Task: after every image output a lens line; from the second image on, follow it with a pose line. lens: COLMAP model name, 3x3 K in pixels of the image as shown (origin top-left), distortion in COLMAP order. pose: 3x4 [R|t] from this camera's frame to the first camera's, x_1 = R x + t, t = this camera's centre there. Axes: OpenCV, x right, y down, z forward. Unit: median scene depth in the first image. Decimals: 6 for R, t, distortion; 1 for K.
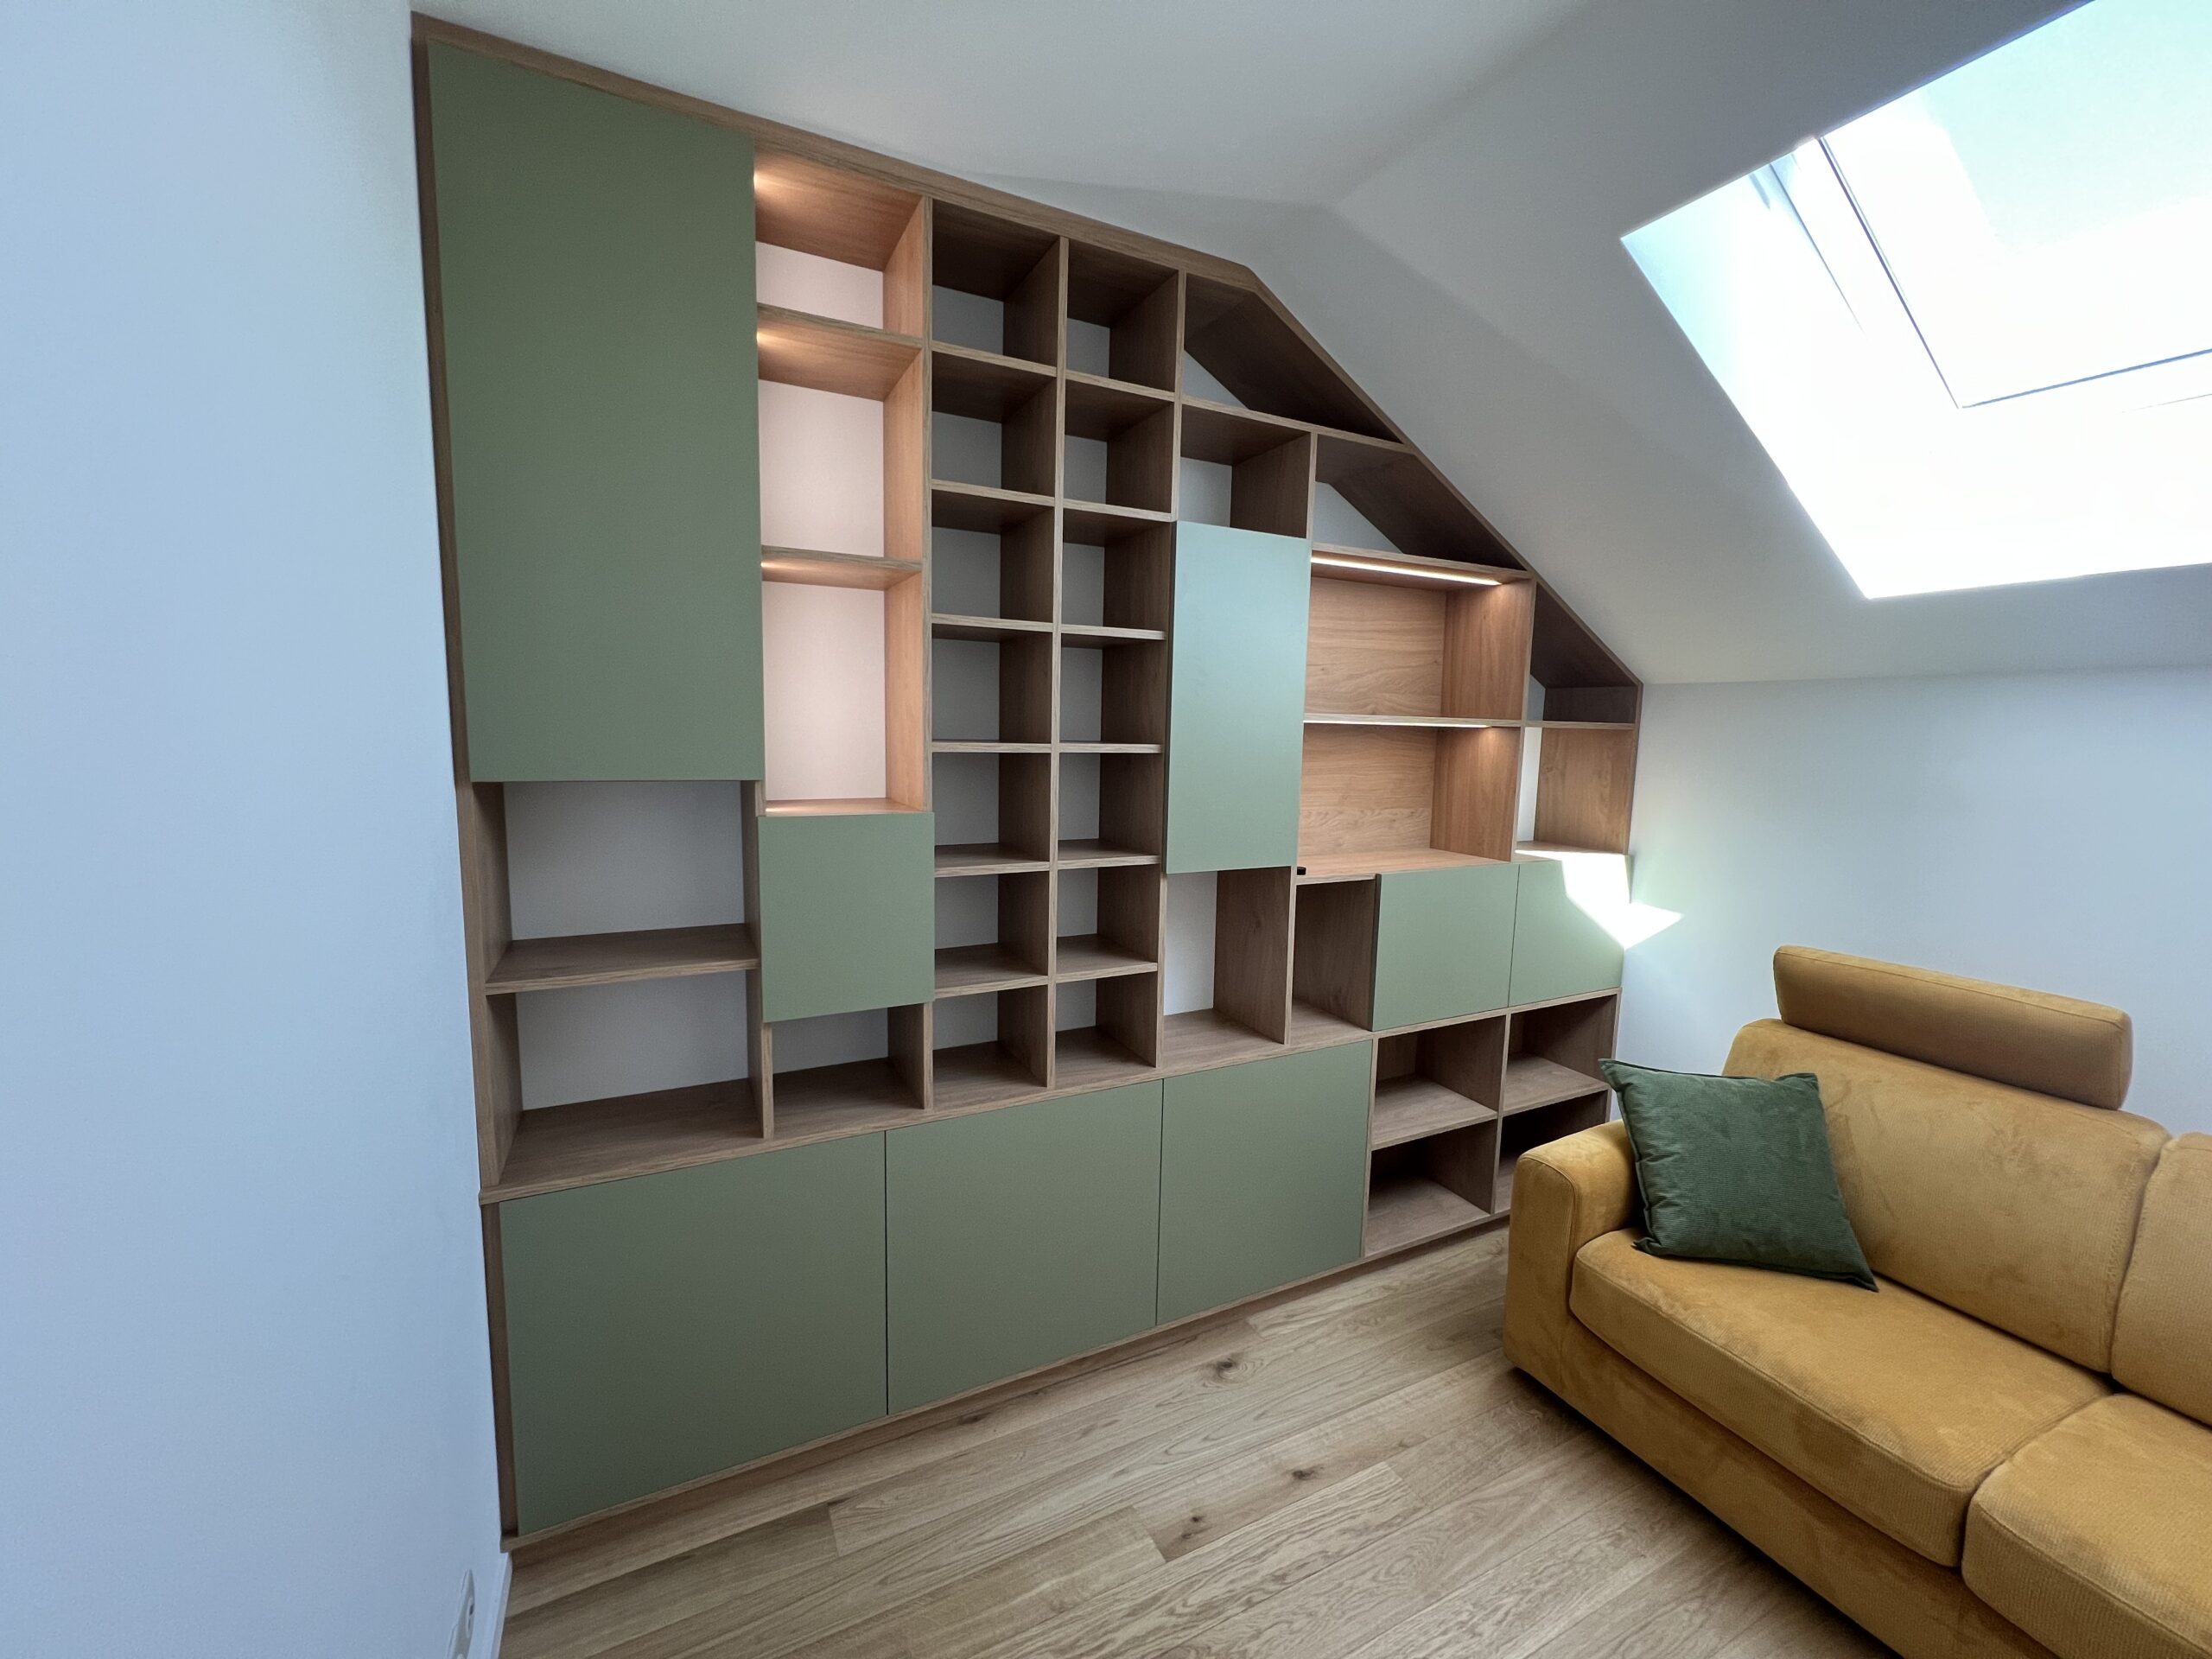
lens RADIAL K [[890.9, 0, 1106.0], [0, 890.9, 829.5], [0, 0, 1]] dist [-0.000510, 0.000303]
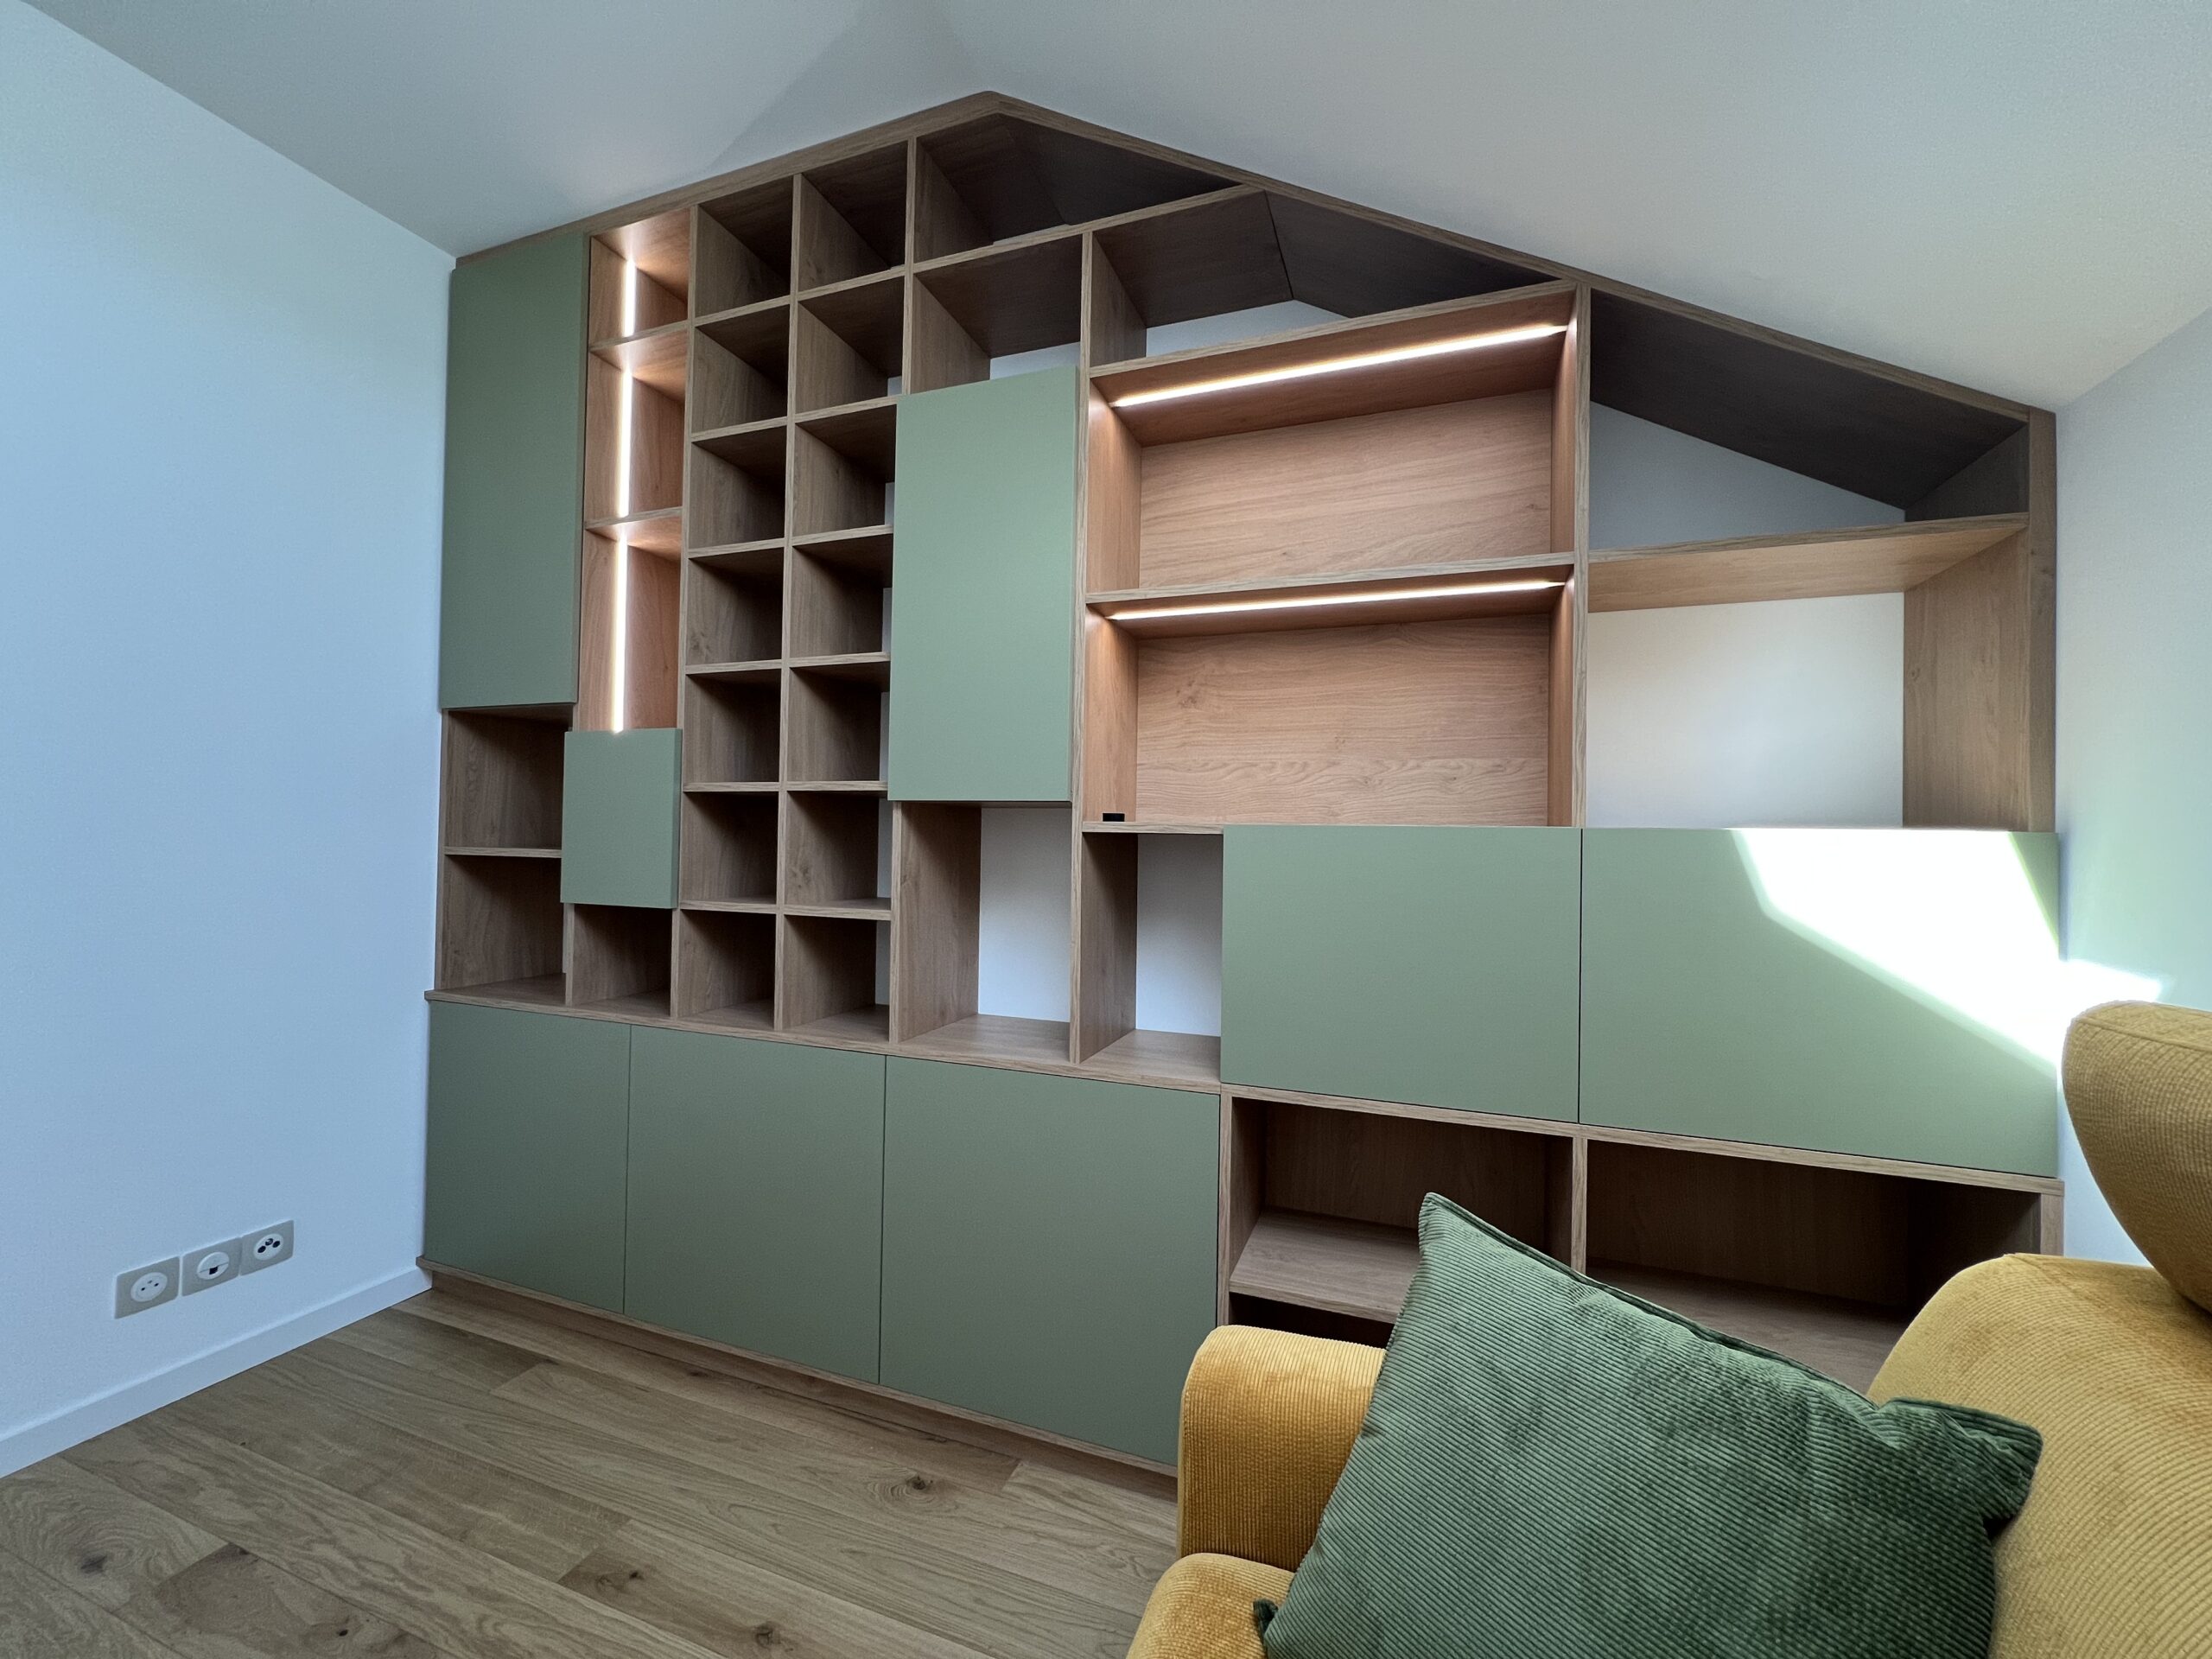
lens RADIAL K [[890.9, 0, 1106.0], [0, 890.9, 829.5], [0, 0, 1]] dist [-0.000510, 0.000303]
pose [[0.674875, -0.018483, -0.737701, 0.858716], [-0.090046, 0.990153, -0.107186, 0.154473], [0.732418, 0.138764, 0.666565, 0.614003]]
